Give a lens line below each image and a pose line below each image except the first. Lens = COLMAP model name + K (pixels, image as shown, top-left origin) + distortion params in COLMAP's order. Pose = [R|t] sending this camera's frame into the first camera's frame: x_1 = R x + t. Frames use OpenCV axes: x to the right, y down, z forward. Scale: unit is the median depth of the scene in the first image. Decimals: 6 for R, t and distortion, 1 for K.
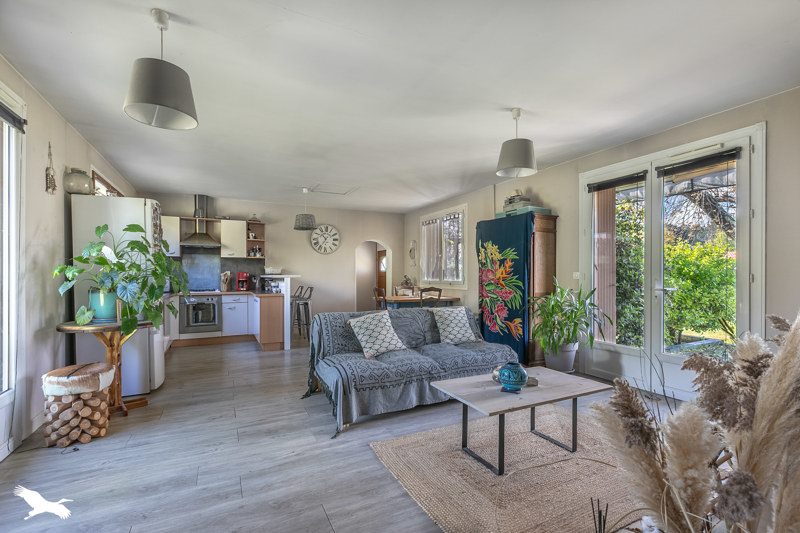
lens RADIAL K [[377.5, 0, 404.5], [0, 377.5, 270.5], [0, 0, 1]] dist [0.002206, 0.000147]
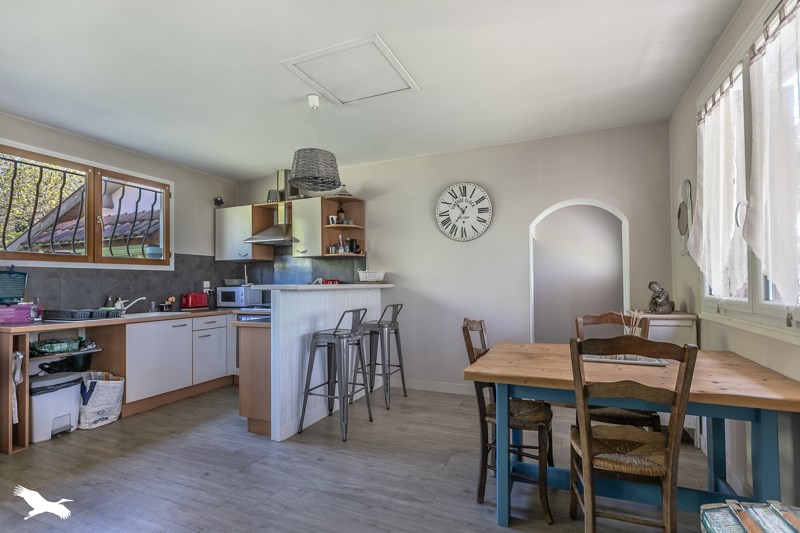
lens RADIAL K [[377.5, 0, 400.6], [0, 377.5, 274.4], [0, 0, 1]] dist [0.002206, 0.000147]
pose [[0.645057, -0.024234, -0.763750, 0.121907], [0.013809, 0.999703, -0.020057, 0.010377], [0.764010, 0.002392, 0.645200, 0.610300]]
